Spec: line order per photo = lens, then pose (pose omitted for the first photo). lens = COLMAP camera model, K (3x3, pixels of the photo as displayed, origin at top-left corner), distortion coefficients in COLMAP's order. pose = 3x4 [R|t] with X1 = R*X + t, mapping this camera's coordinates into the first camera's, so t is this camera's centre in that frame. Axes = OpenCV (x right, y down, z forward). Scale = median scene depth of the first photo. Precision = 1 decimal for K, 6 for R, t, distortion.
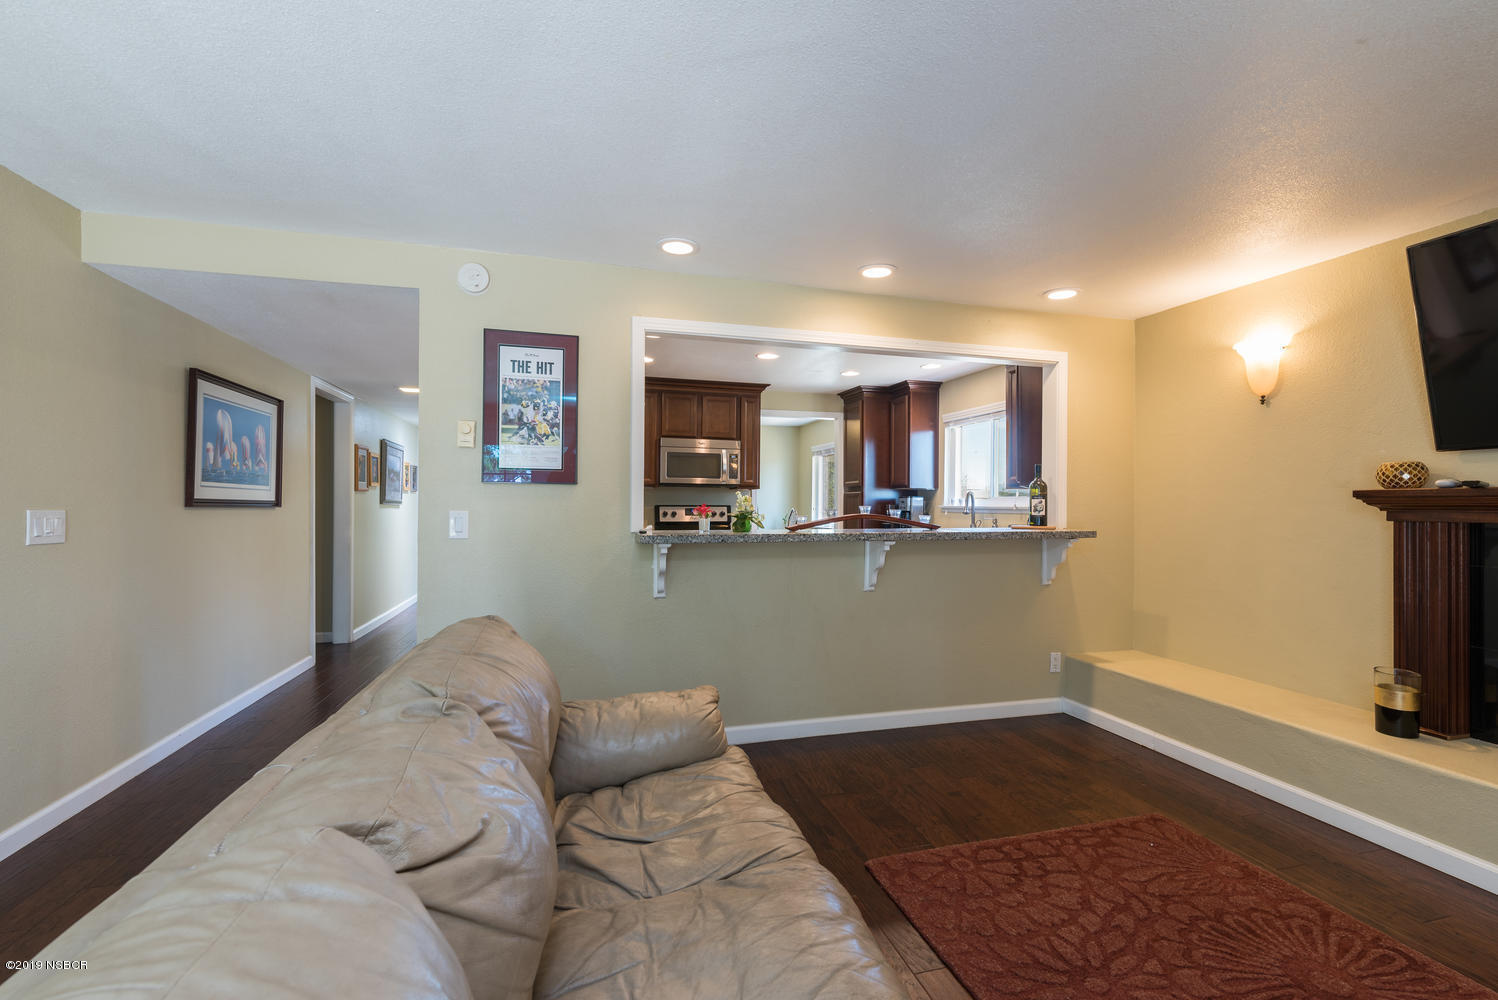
lens RADIAL K [[644.1, 0, 747.6], [0, 644.1, 501.2], [0, 0, 1]] dist [0.003738, -0.002194]
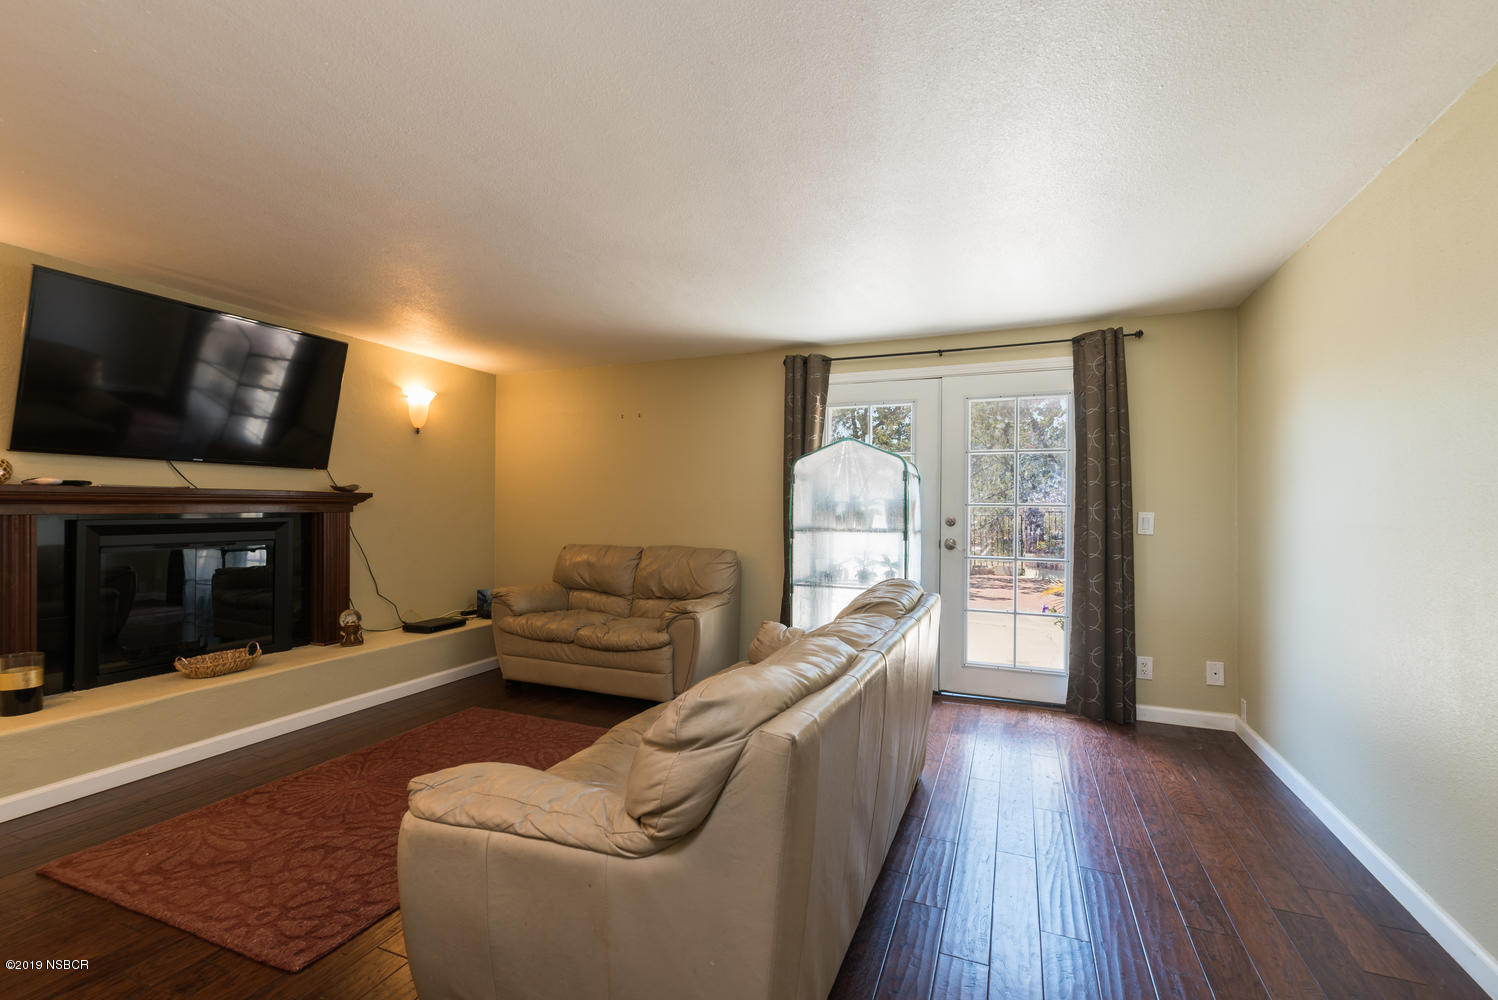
lens RADIAL K [[644.1, 0, 752.7], [0, 644.1, 502.8], [0, 0, 1]] dist [0.003738, -0.002194]
pose [[-0.794816, -0.004301, 0.606836, -0.493396], [-0.010264, 0.999927, -0.006356, 0.004892], [-0.606764, -0.011280, -0.794802, 0.899722]]
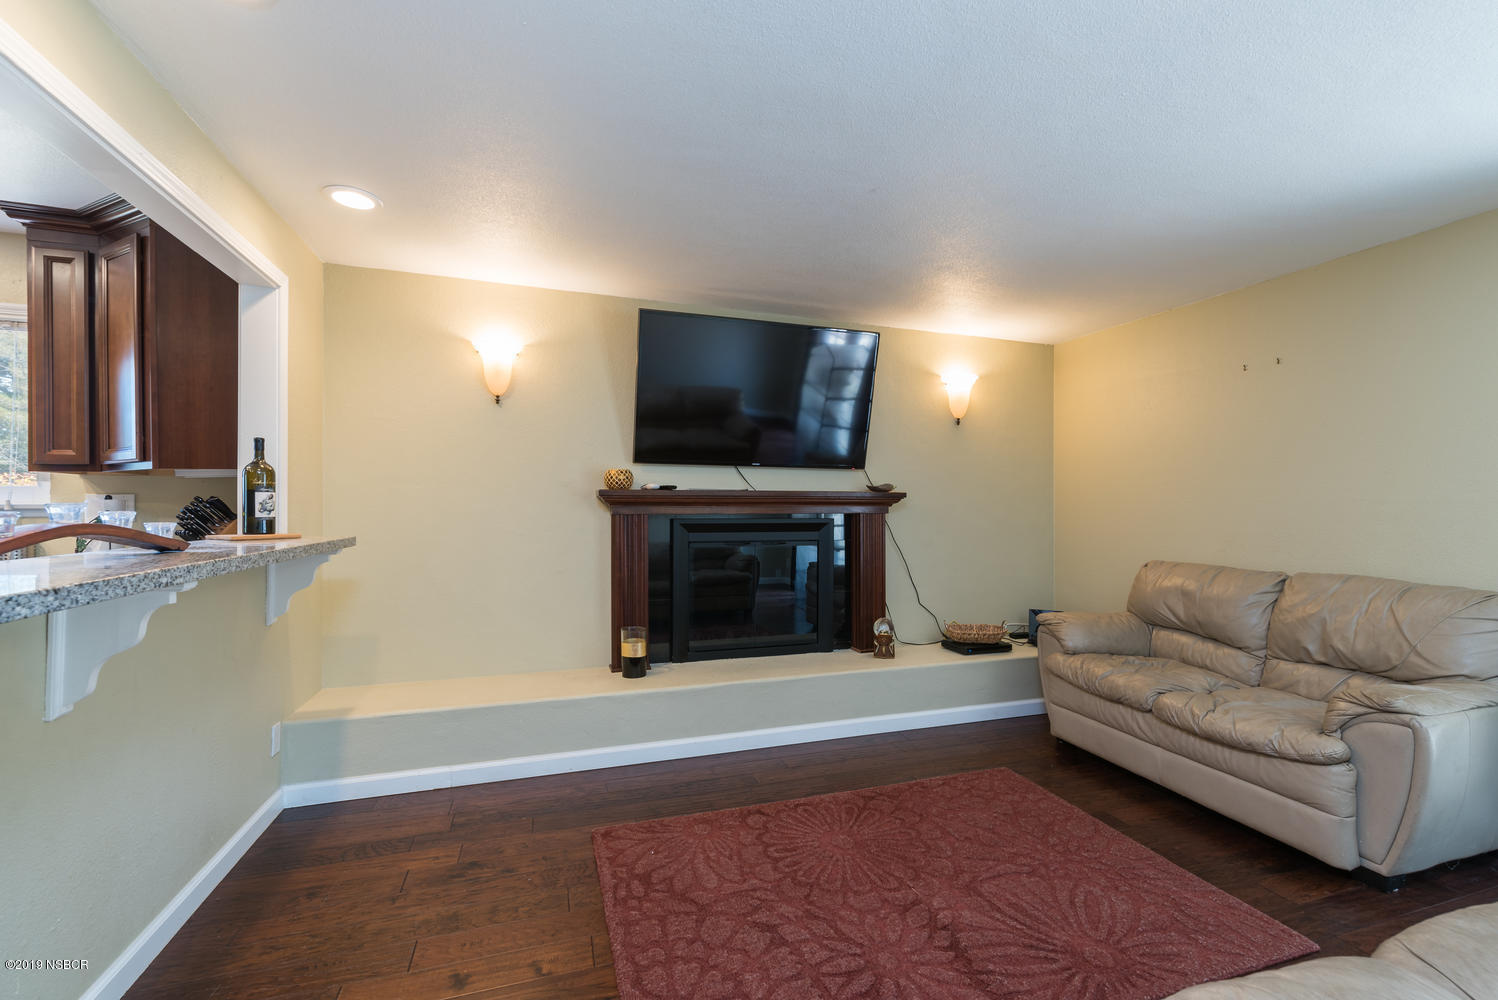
lens RADIAL K [[644.1, 0, 753.8], [0, 644.1, 503.3], [0, 0, 1]] dist [0.003738, -0.002194]
pose [[-0.050548, -0.001319, 0.998721, -0.254854], [-0.005931, 0.999982, 0.001021, 0.005252], [-0.998704, -0.005872, -0.050555, 0.662503]]
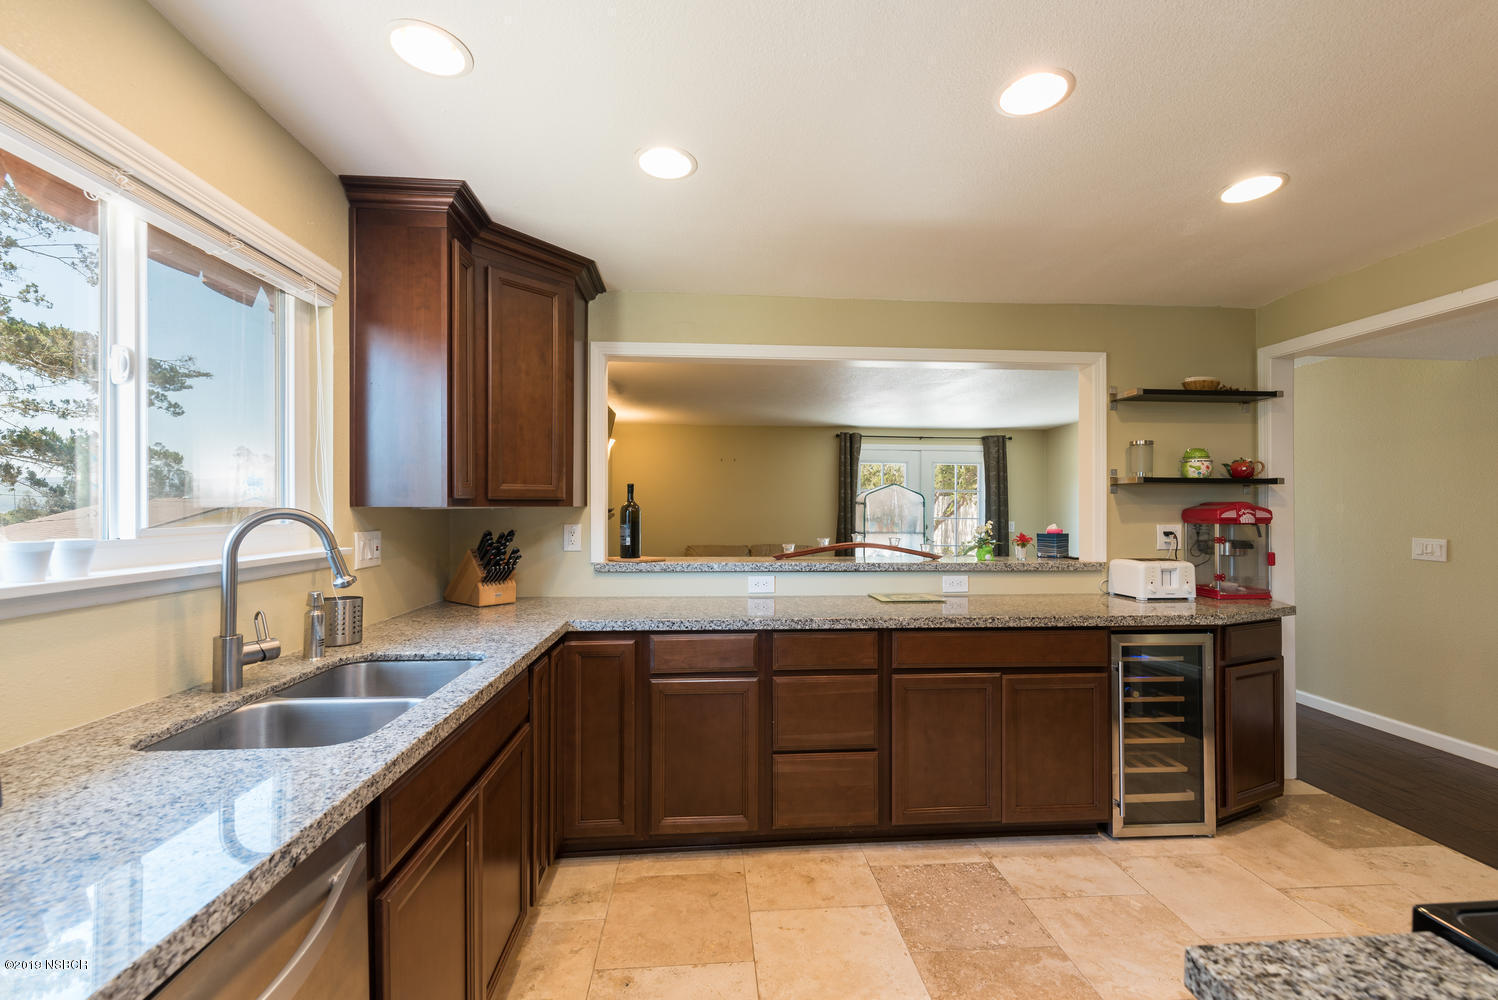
lens RADIAL K [[644.1, 0, 750.6], [0, 644.1, 504.6], [0, 0, 1]] dist [0.003738, -0.002194]
pose [[-0.982208, -0.007870, 0.187631, 0.172843], [-0.009630, 0.999918, -0.008471, -0.029335], [-0.187549, -0.010127, -0.982203, 2.170102]]
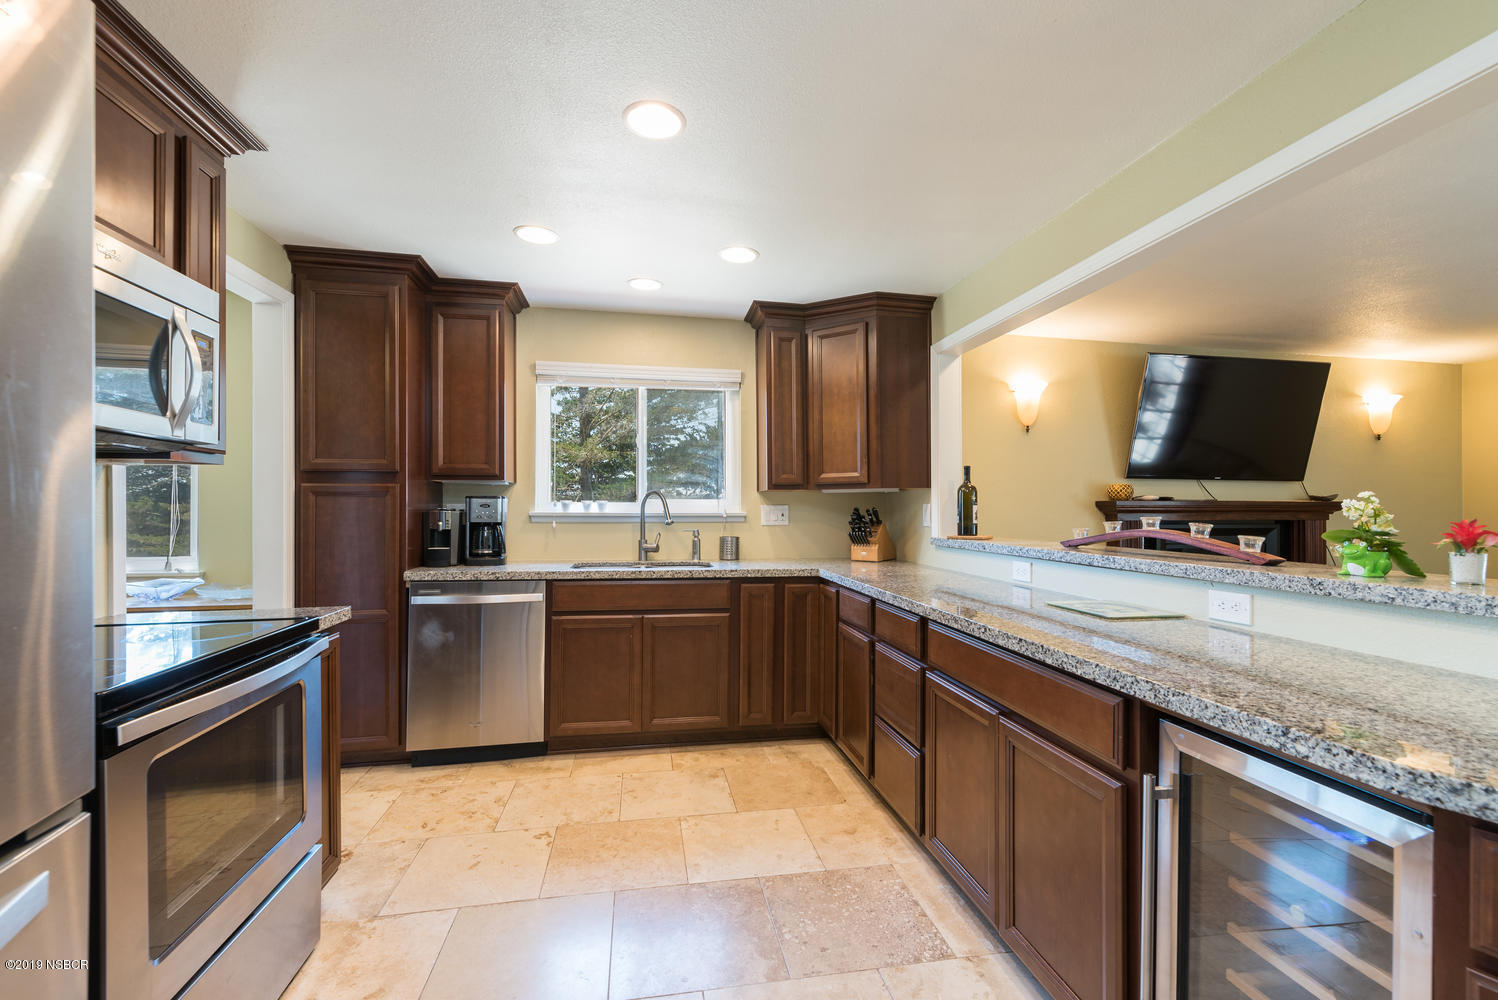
lens RADIAL K [[644.1, 0, 752.9], [0, 644.1, 504.7], [0, 0, 1]] dist [0.003738, -0.002194]
pose [[0.089712, -0.000073, 0.995968, -0.550755], [-0.005805, 0.999983, 0.000597, -0.003144], [-0.995951, -0.005835, 0.089710, 1.473942]]
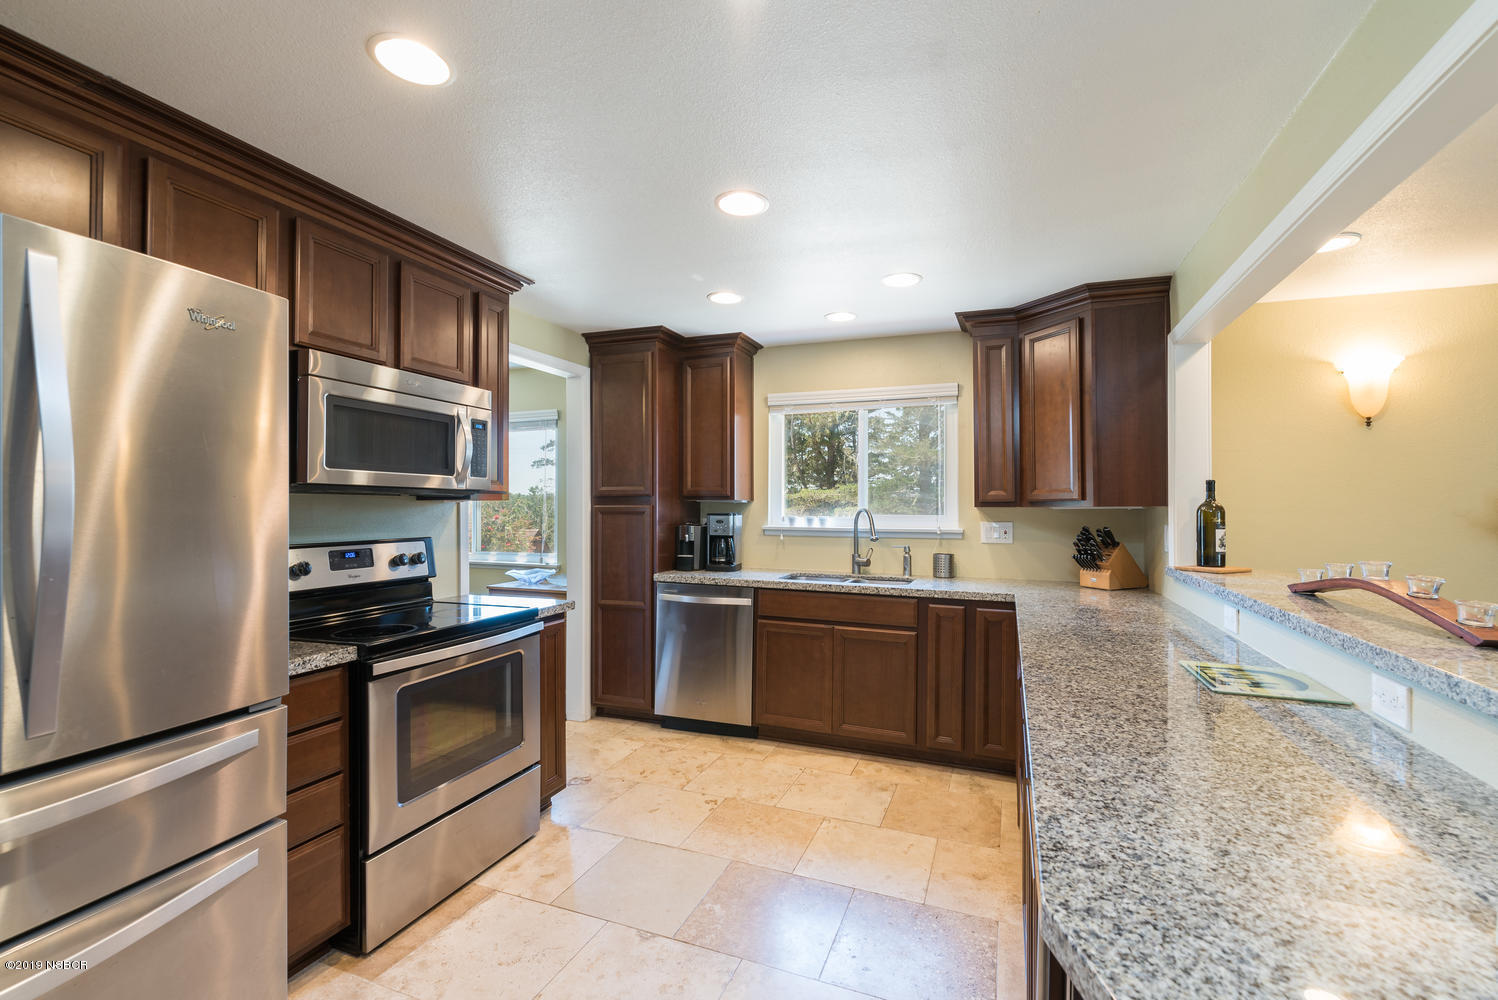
lens RADIAL K [[644.1, 0, 752.0], [0, 644.1, 506.0], [0, 0, 1]] dist [0.003738, -0.002194]
pose [[0.600787, -0.003343, 0.799402, -0.511005], [-0.003003, 0.999975, 0.006439, -0.038134], [-0.799404, -0.006269, 0.600762, 1.187869]]
